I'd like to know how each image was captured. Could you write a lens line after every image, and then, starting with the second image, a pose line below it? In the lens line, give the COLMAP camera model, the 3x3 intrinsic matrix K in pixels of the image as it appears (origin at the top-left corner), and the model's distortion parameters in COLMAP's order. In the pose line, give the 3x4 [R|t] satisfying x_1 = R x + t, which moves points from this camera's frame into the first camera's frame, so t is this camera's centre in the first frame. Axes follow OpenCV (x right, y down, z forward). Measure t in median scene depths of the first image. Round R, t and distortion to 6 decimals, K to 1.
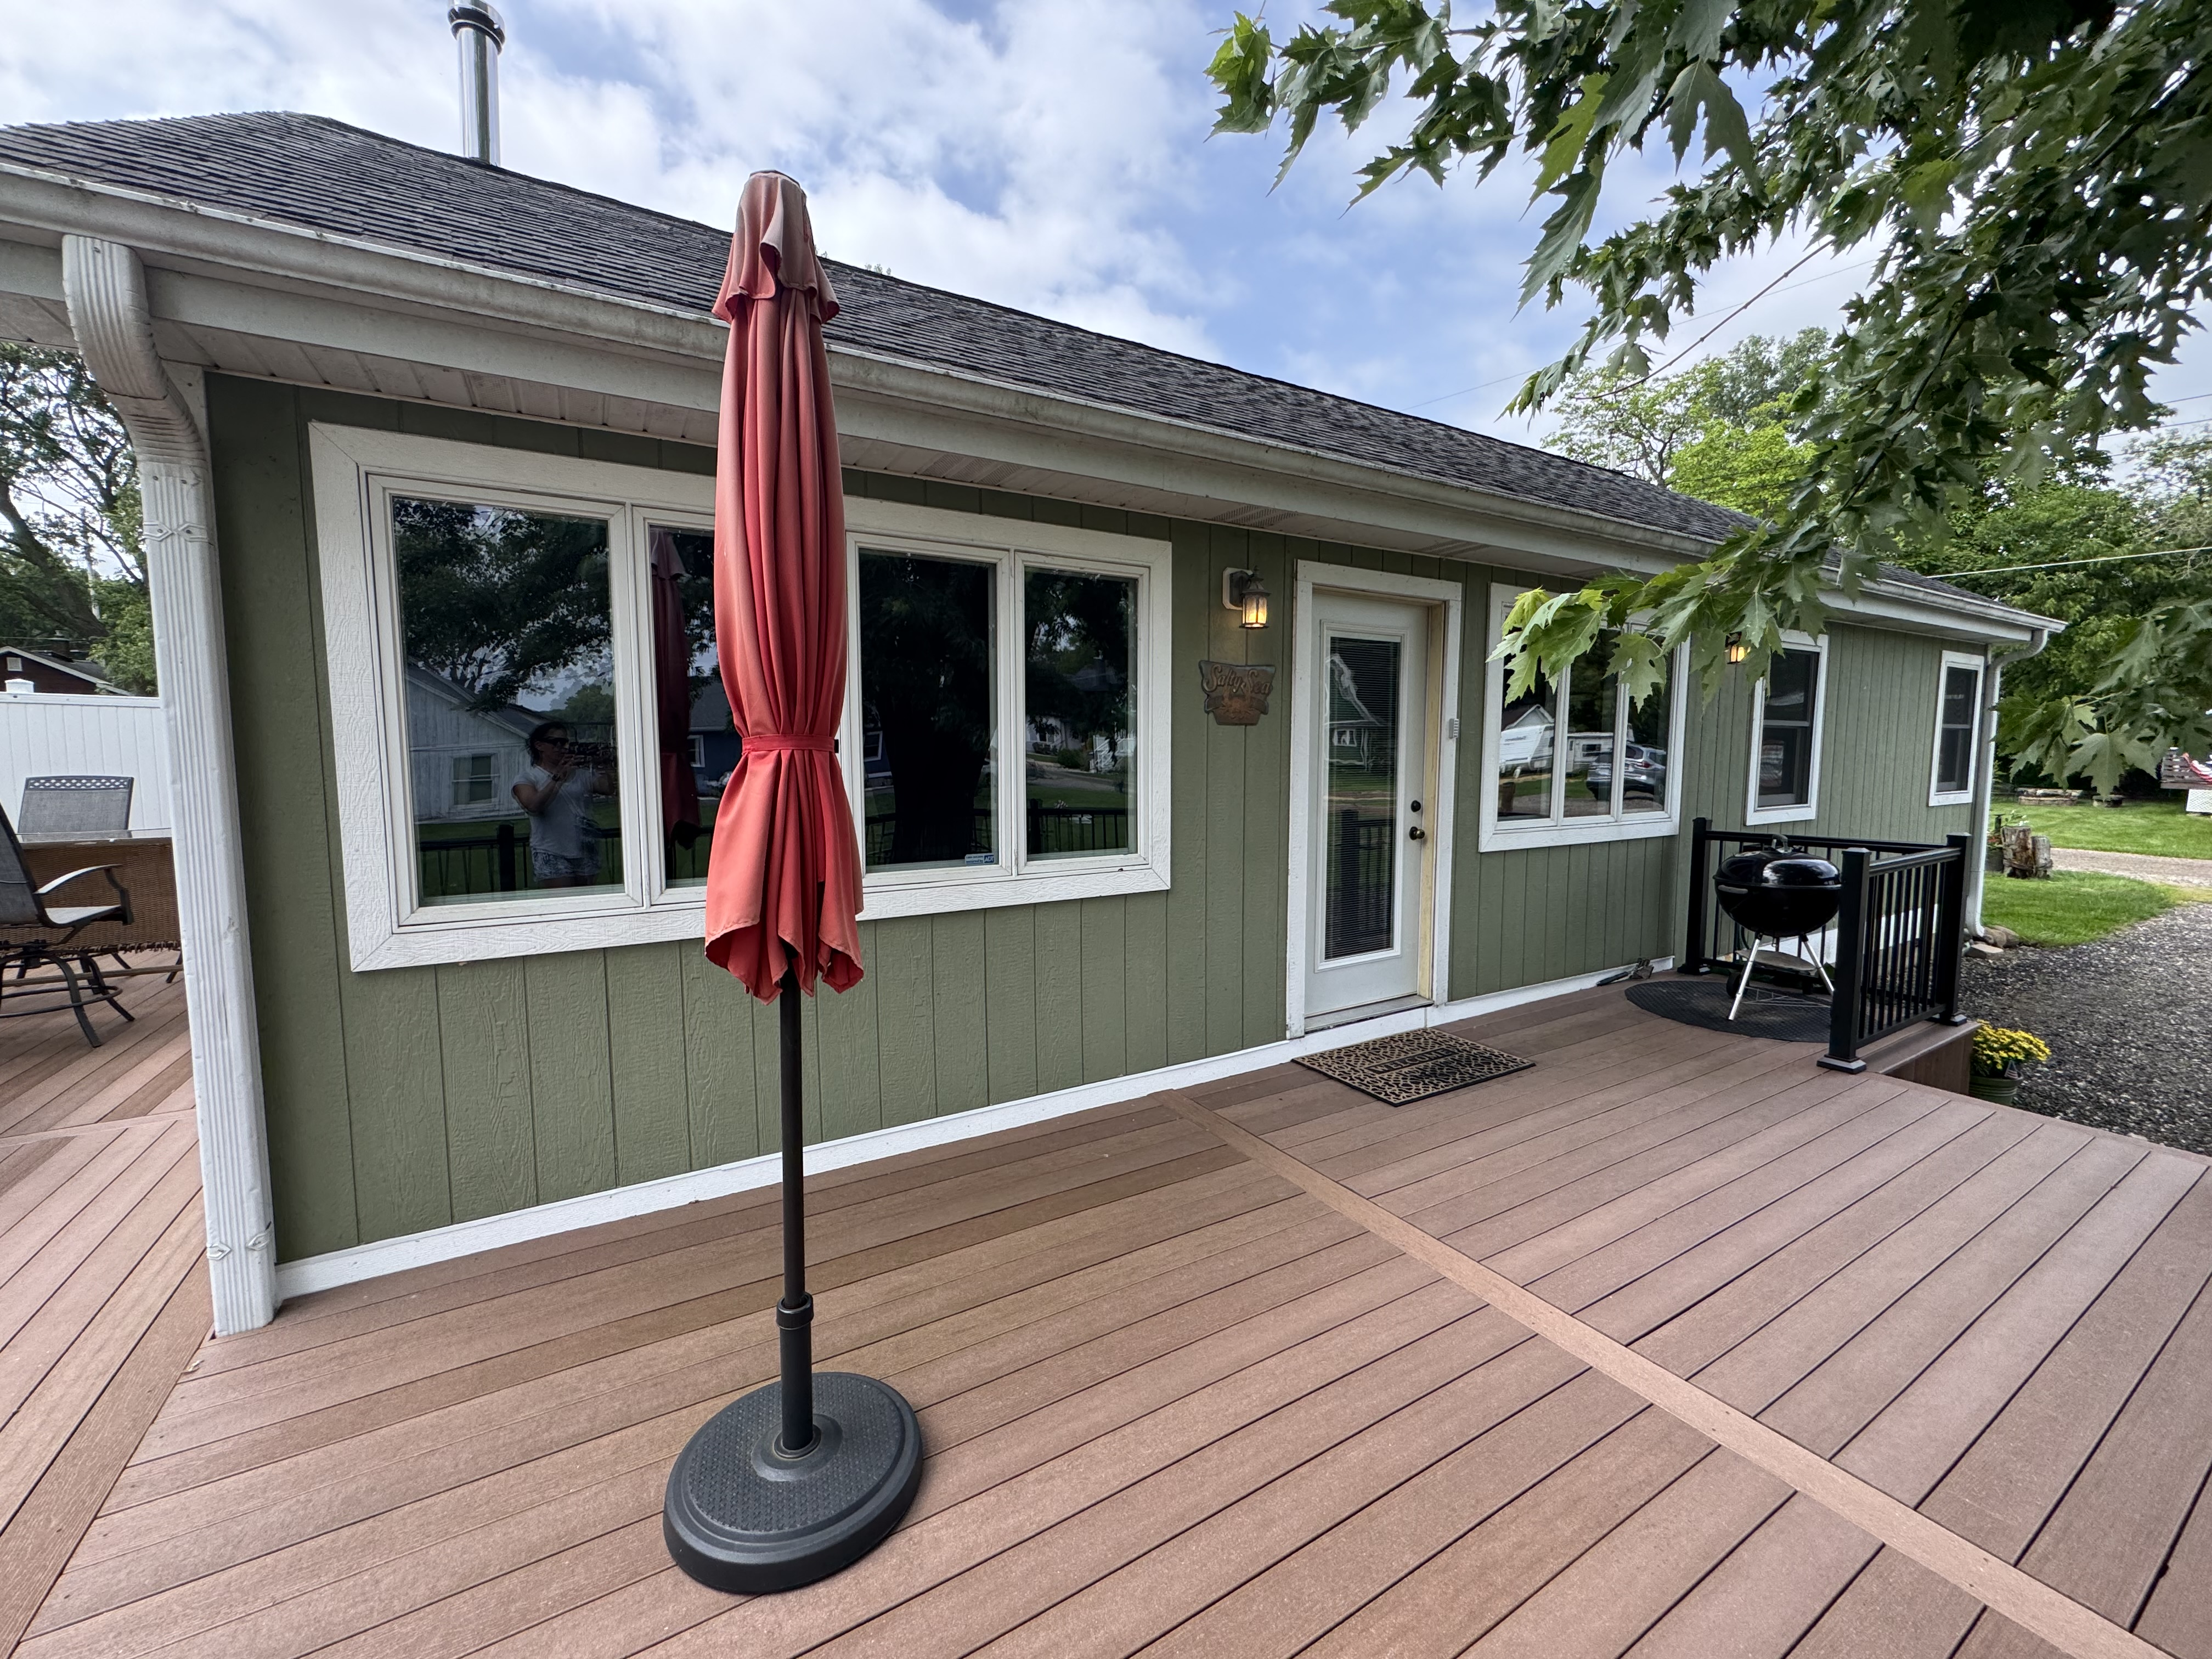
lens RADIAL K [[882.1, 0, 1101.8], [0, 882.1, 828.8], [0, 0, 1]] dist [-0.000885, -0.000029]
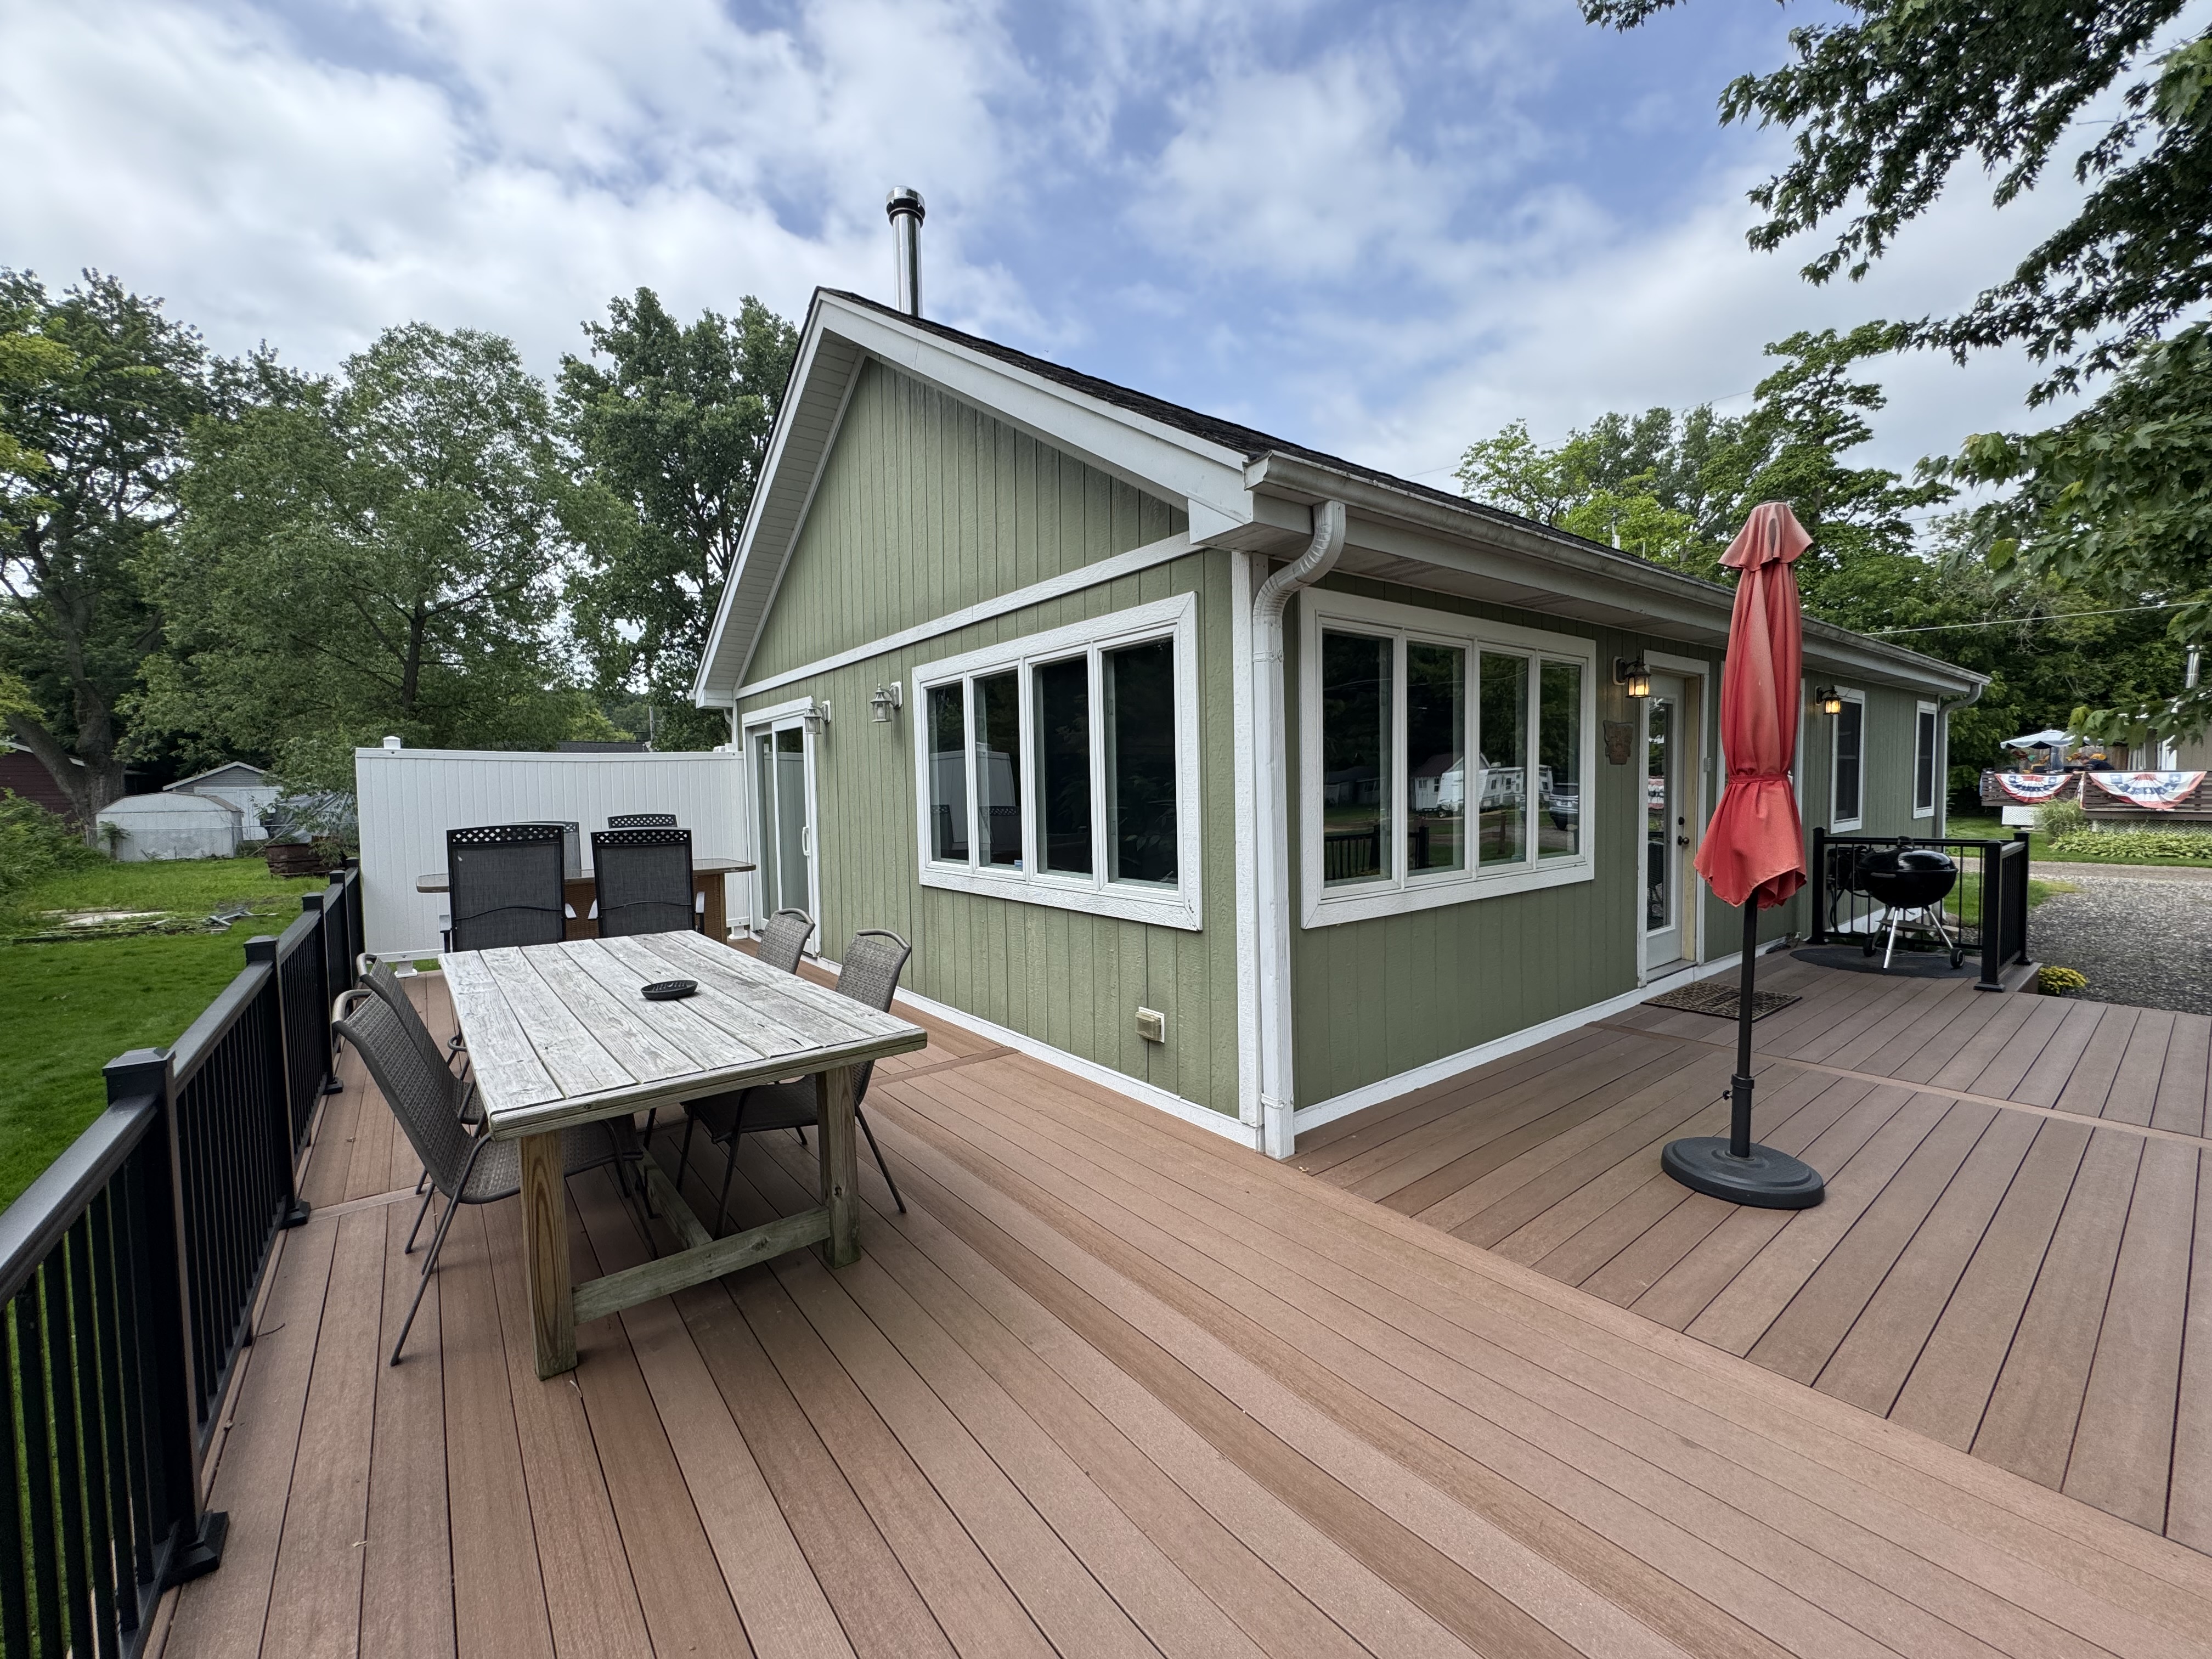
lens RADIAL K [[882.1, 0, 1106.4], [0, 882.1, 833.1], [0, 0, 1]] dist [-0.000885, -0.000029]
pose [[0.992632, -0.024965, 0.118566, -0.513789], [0.029898, 0.998752, -0.040007, 0.015933], [-0.117420, 0.043257, 0.992140, -0.193490]]
